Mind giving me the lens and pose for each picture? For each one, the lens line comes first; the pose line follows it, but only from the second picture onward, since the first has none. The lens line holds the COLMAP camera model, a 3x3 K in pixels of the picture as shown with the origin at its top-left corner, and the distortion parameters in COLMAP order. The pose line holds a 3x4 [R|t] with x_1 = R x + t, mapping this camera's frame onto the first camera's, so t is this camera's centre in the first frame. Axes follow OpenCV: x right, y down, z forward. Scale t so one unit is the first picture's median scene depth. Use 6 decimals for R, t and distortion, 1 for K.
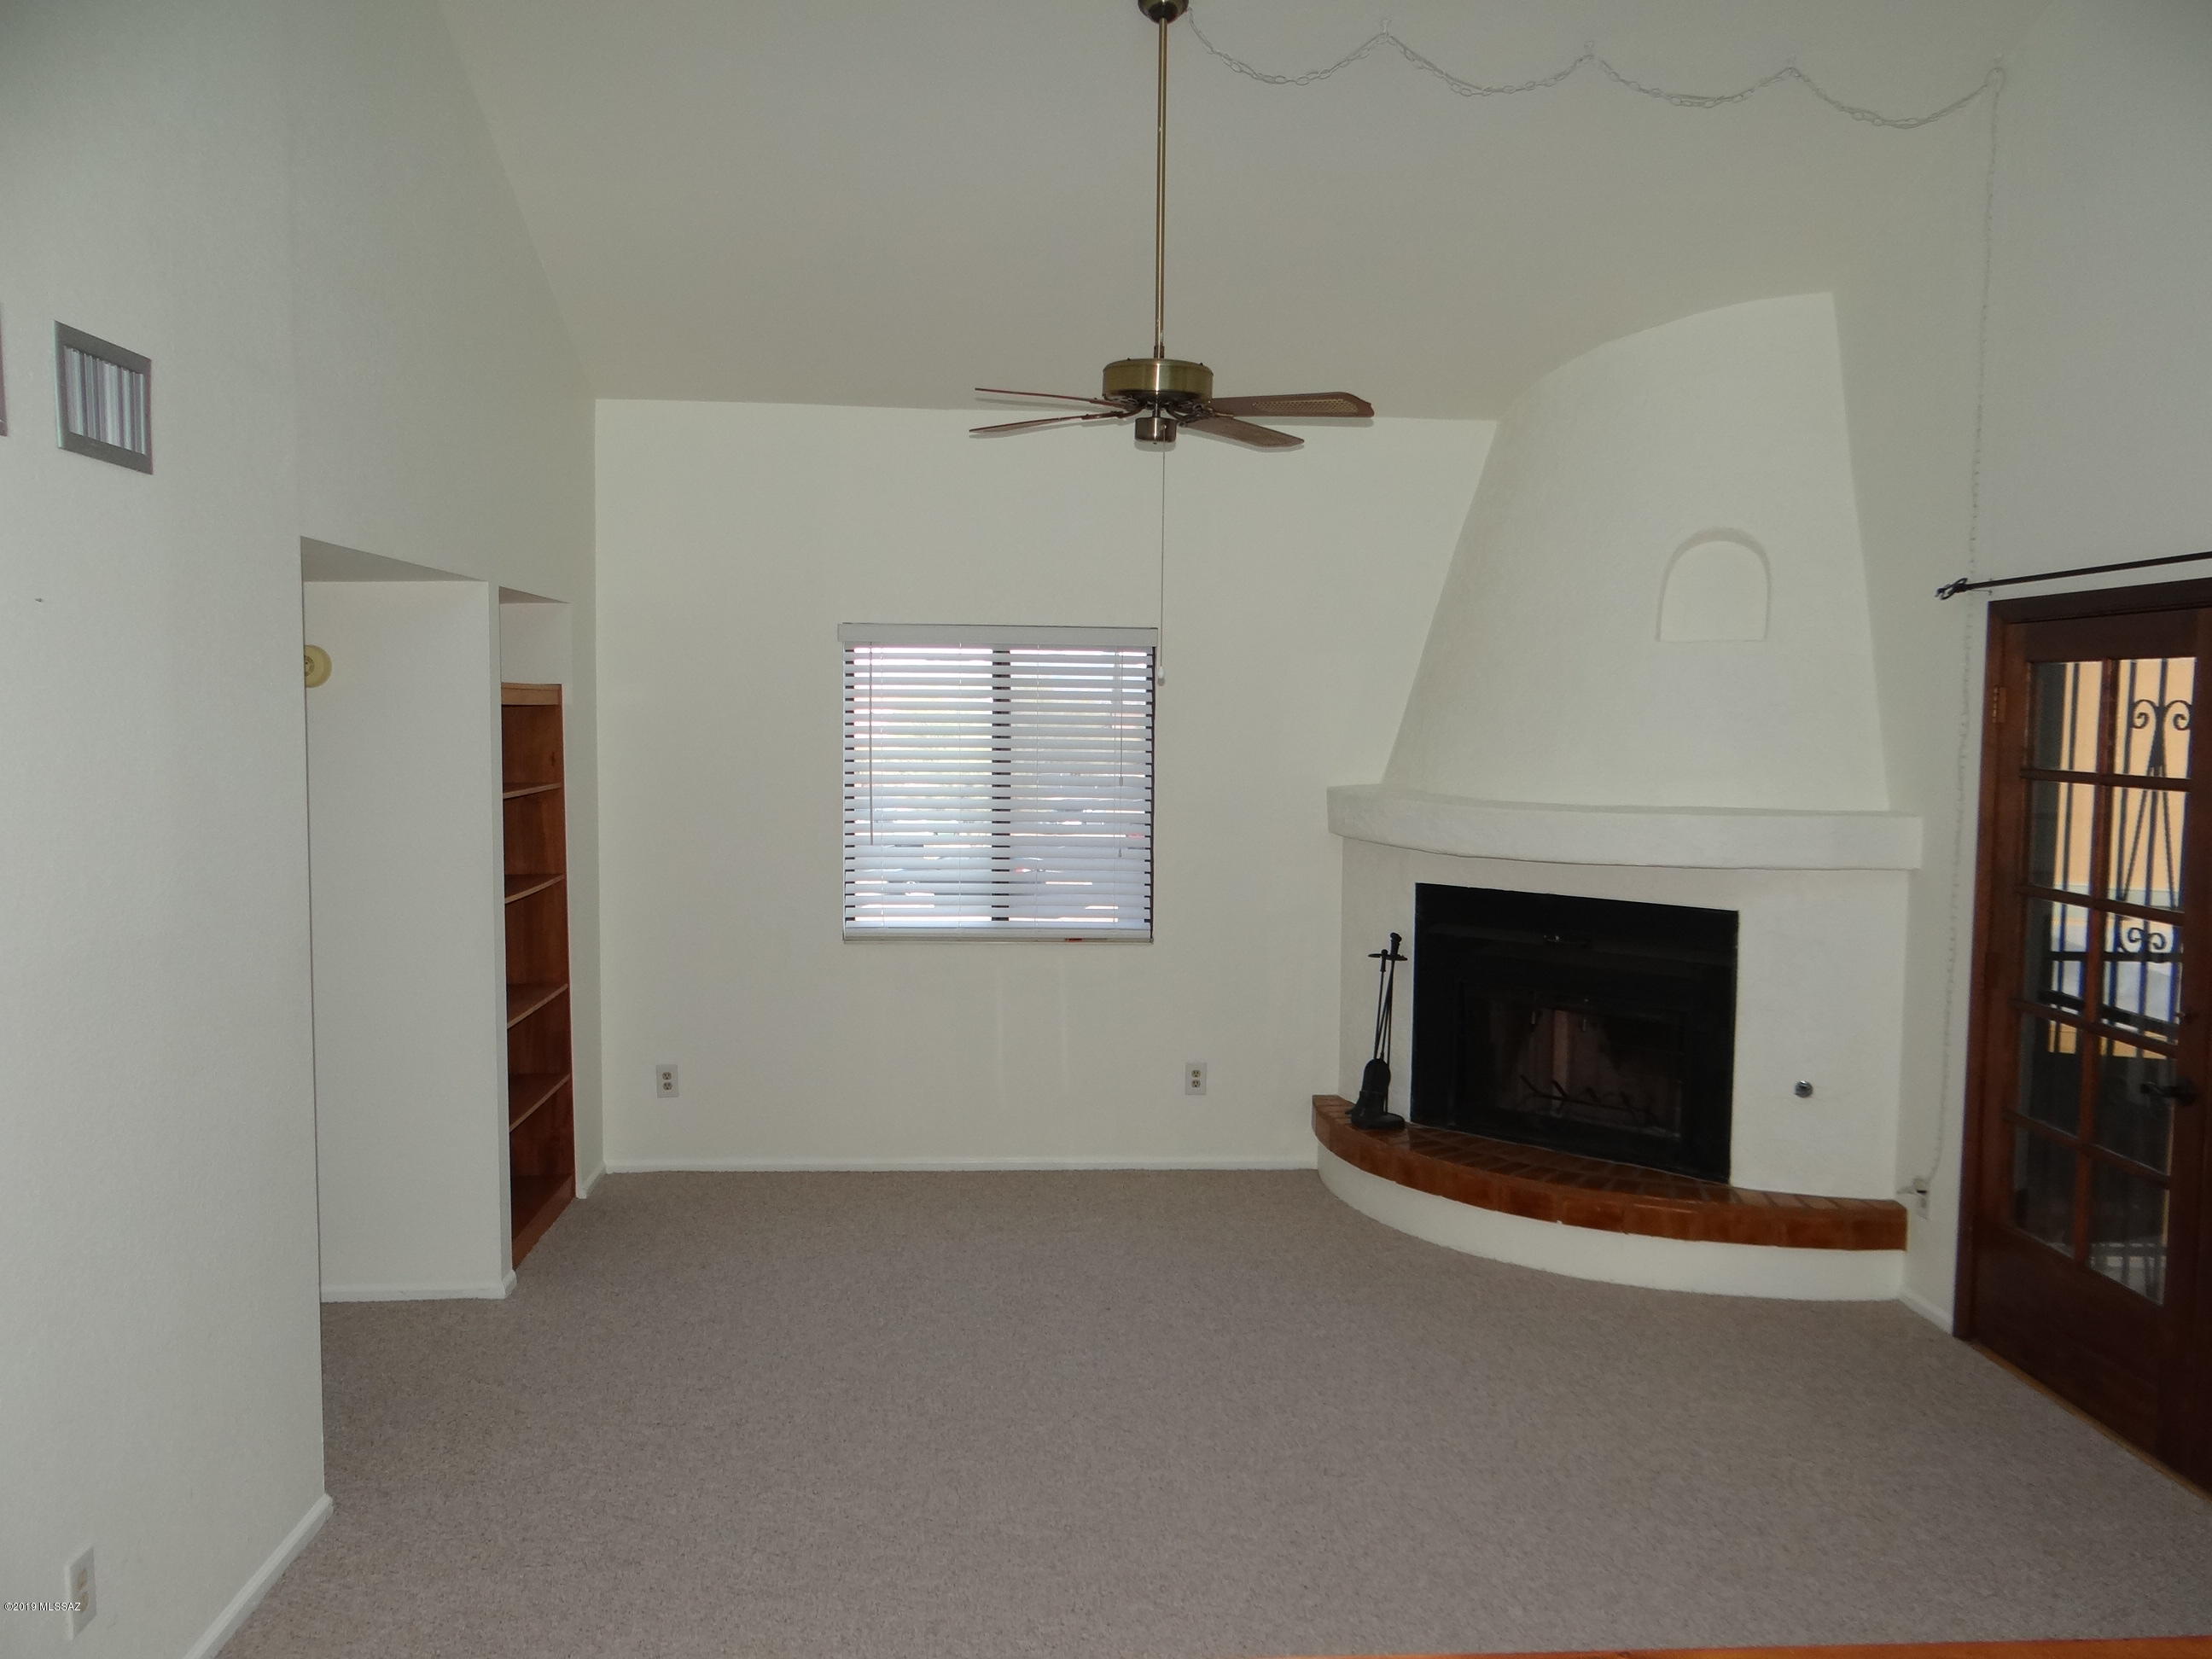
lens RADIAL K [[1750.2, 0, 1106.3], [0, 1750.2, 826.8], [0, 0, 1]] dist [0.009022, -0.015312]
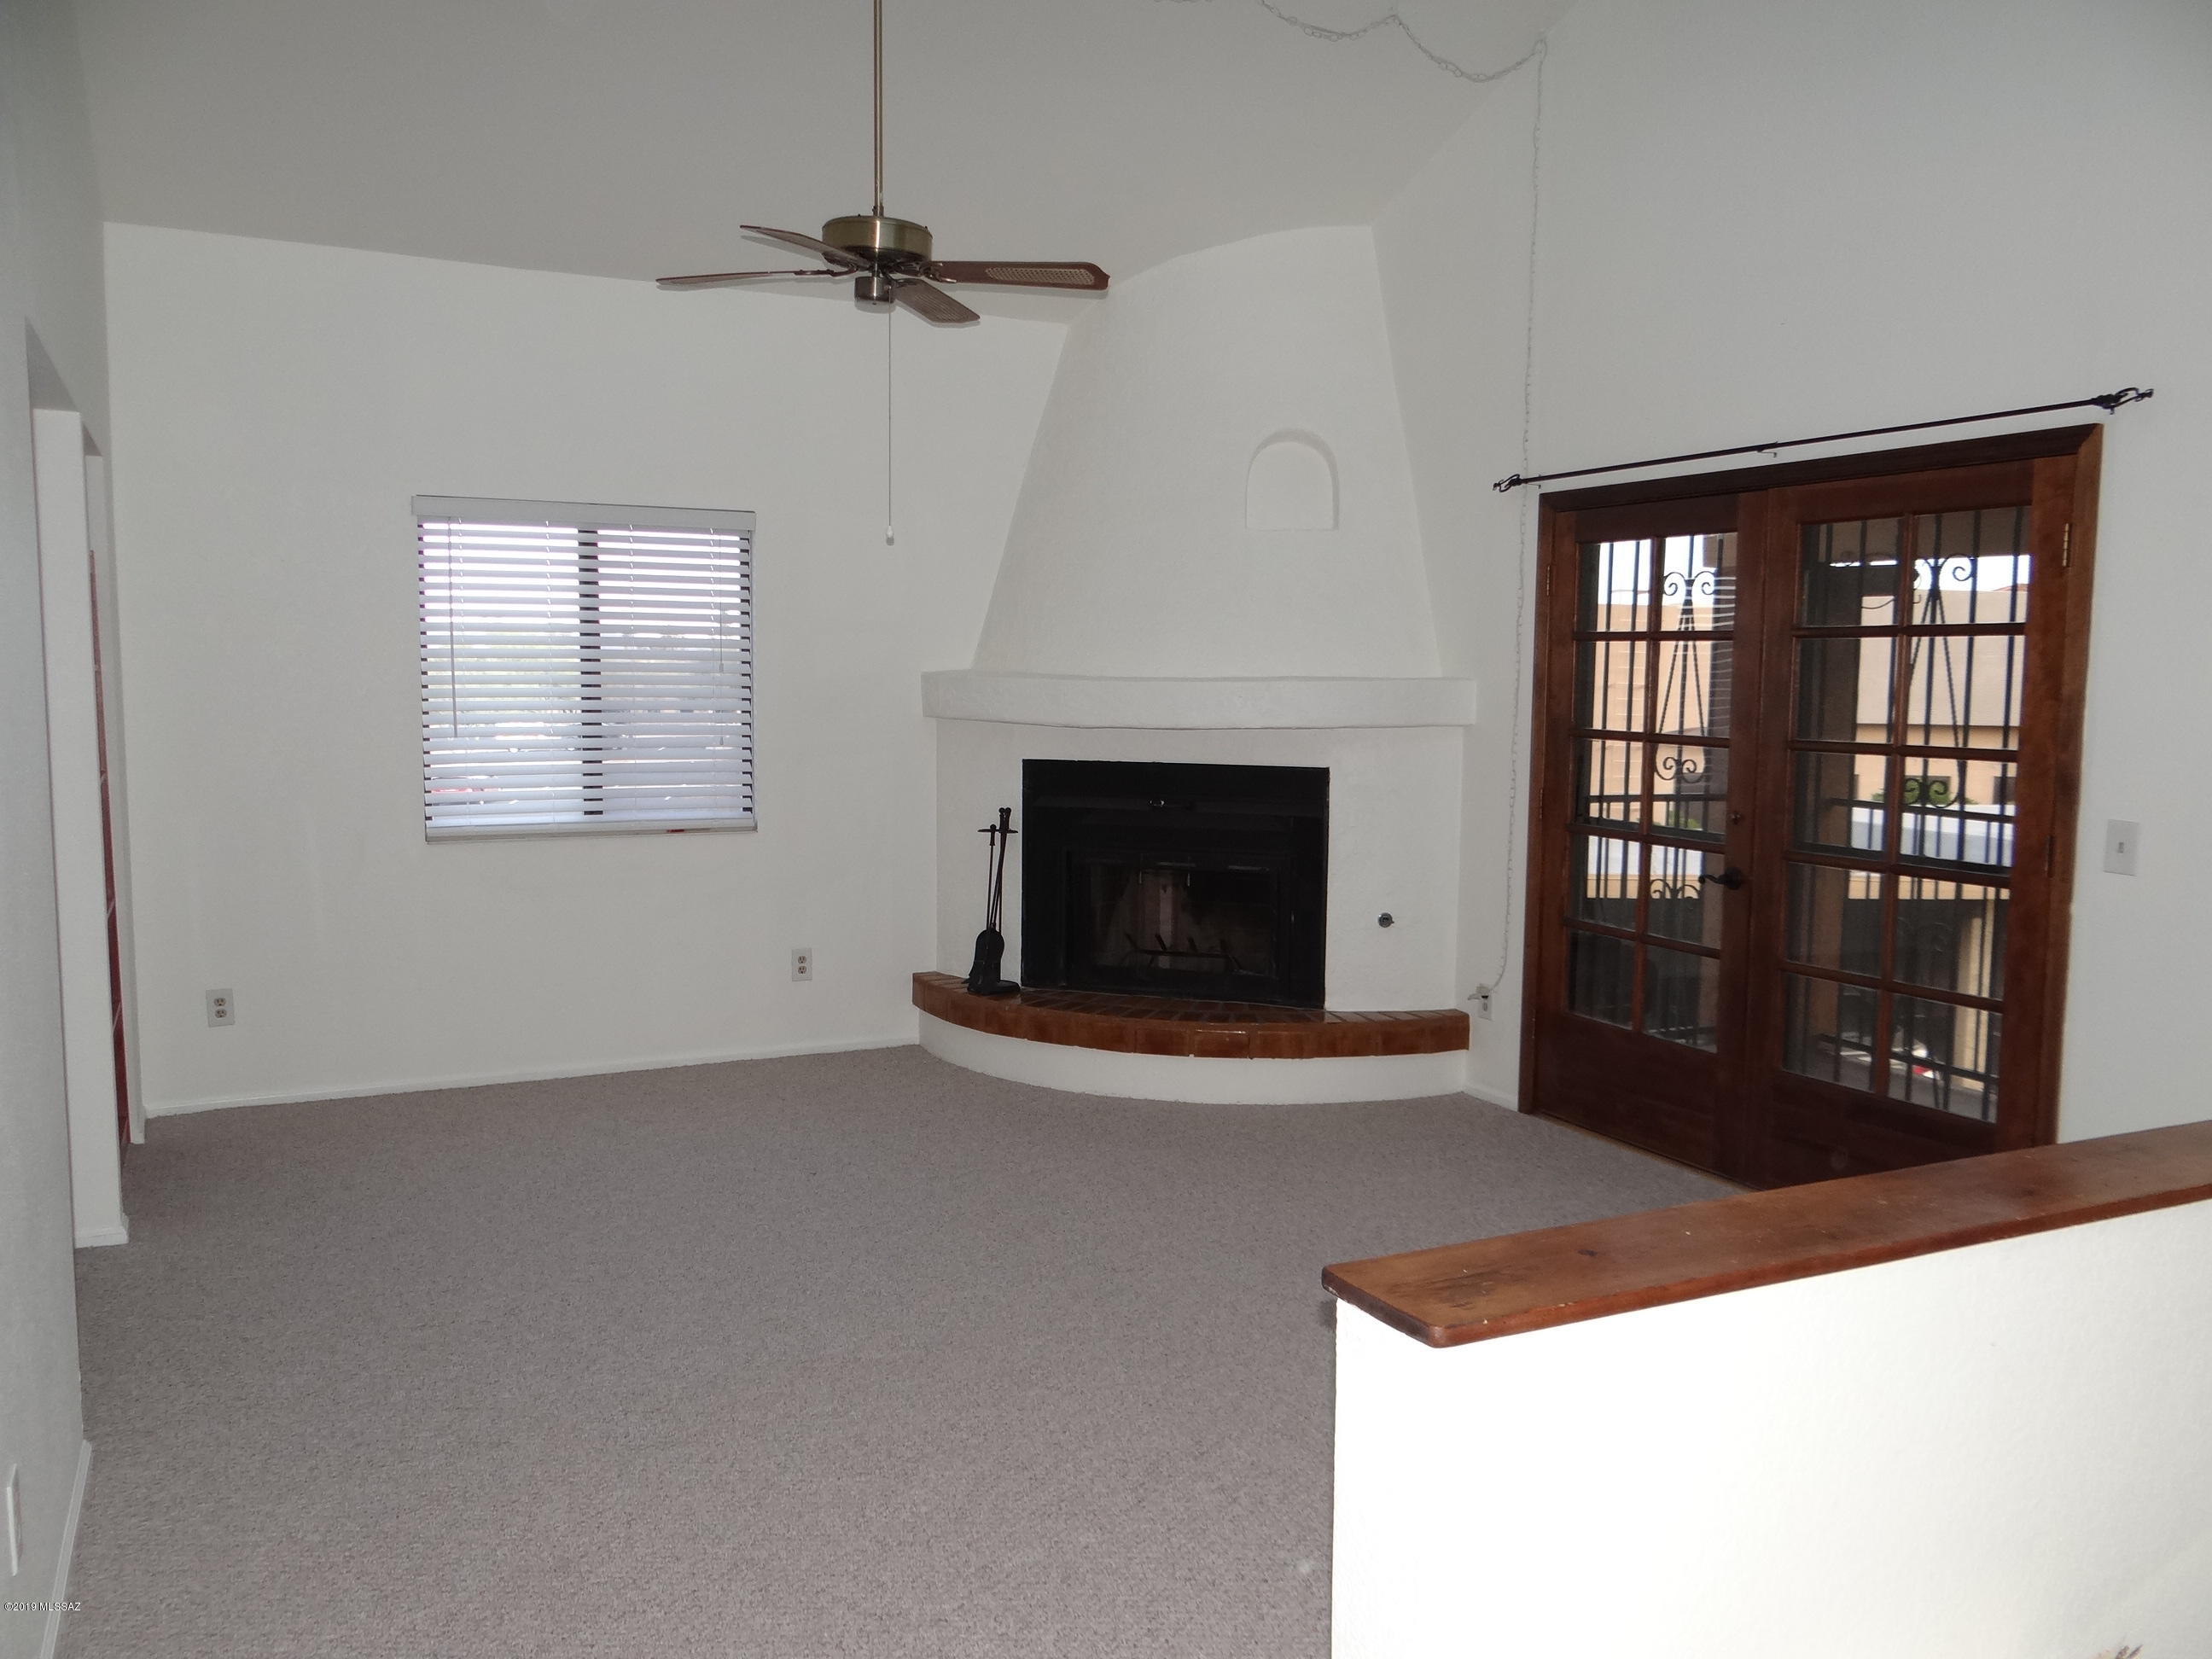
lens RADIAL K [[1750.2, 0, 1102.1], [0, 1750.2, 821.3], [0, 0, 1]] dist [0.009022, -0.015312]
pose [[0.922679, -0.037966, 0.383696, -0.207268], [0.028733, 0.999144, 0.029769, 0.044103], [-0.384498, -0.016443, 0.922979, 0.010440]]
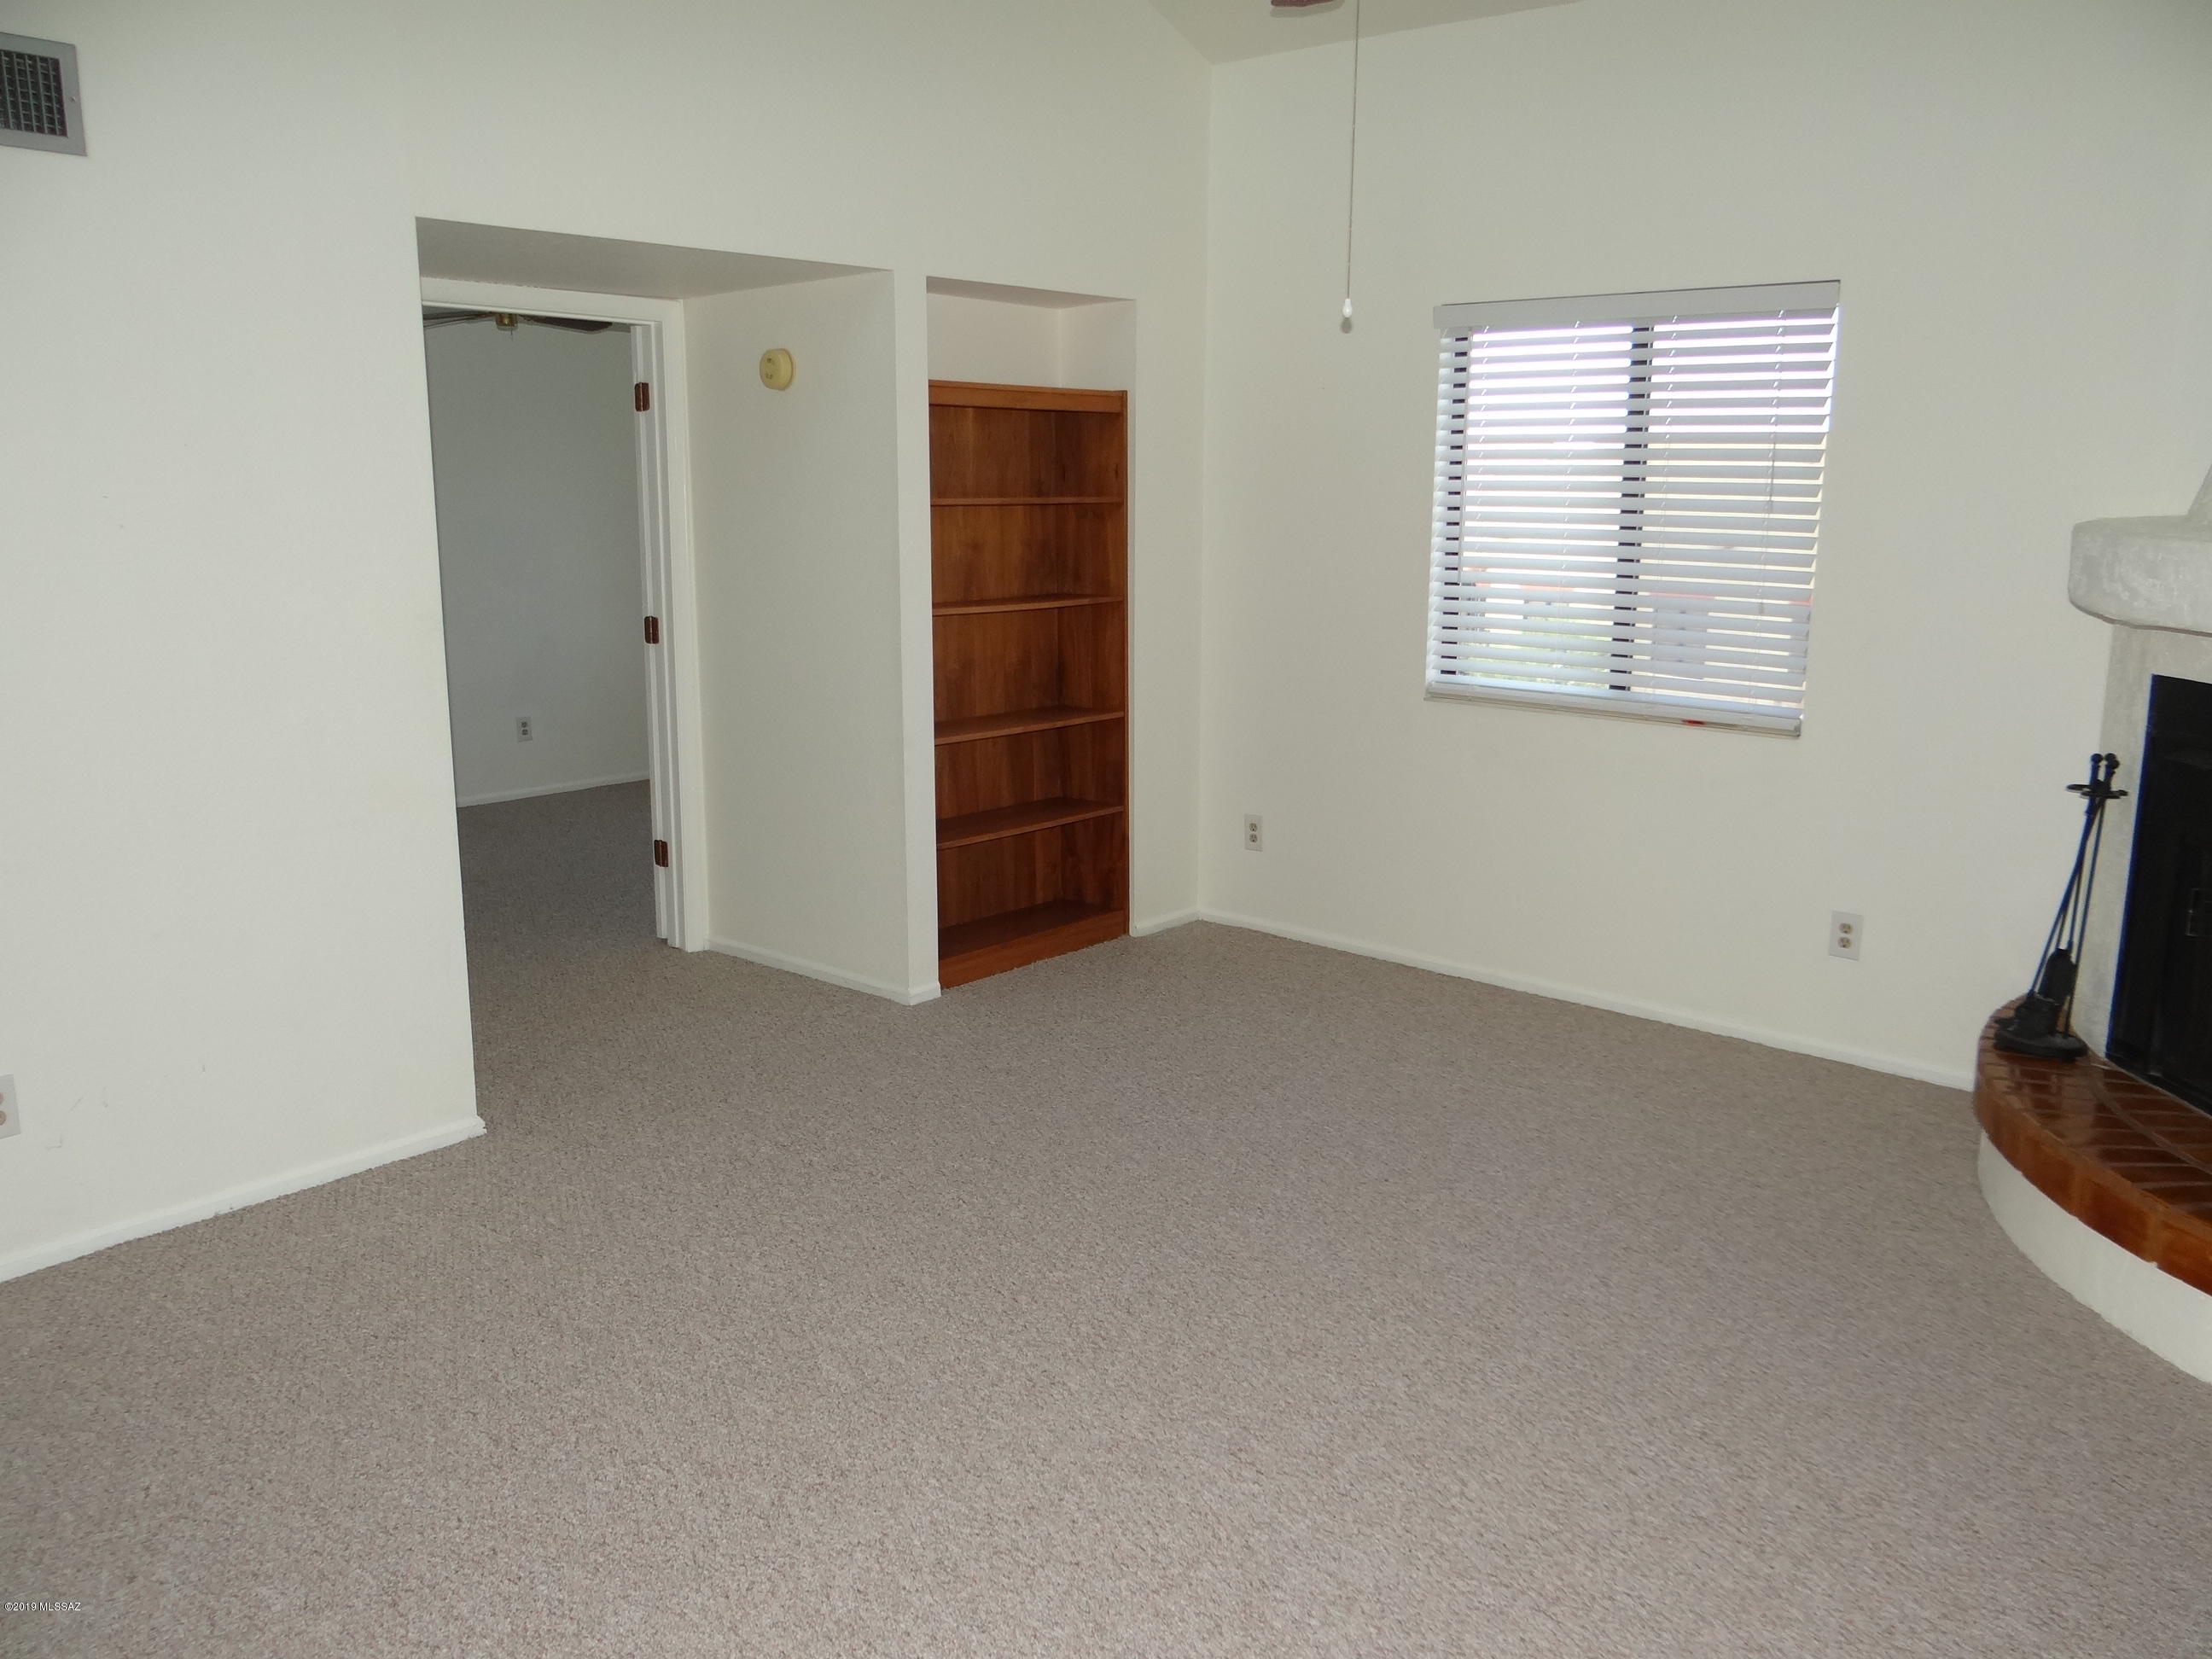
lens RADIAL K [[1750.2, 0, 1103.4], [0, 1750.2, 838.2], [0, 0, 1]] dist [0.009022, -0.015312]
pose [[0.702540, 0.140232, -0.697691, 0.396367], [-0.048770, 0.987575, 0.149388, 0.016762], [0.709971, -0.070925, 0.700650, 0.353099]]
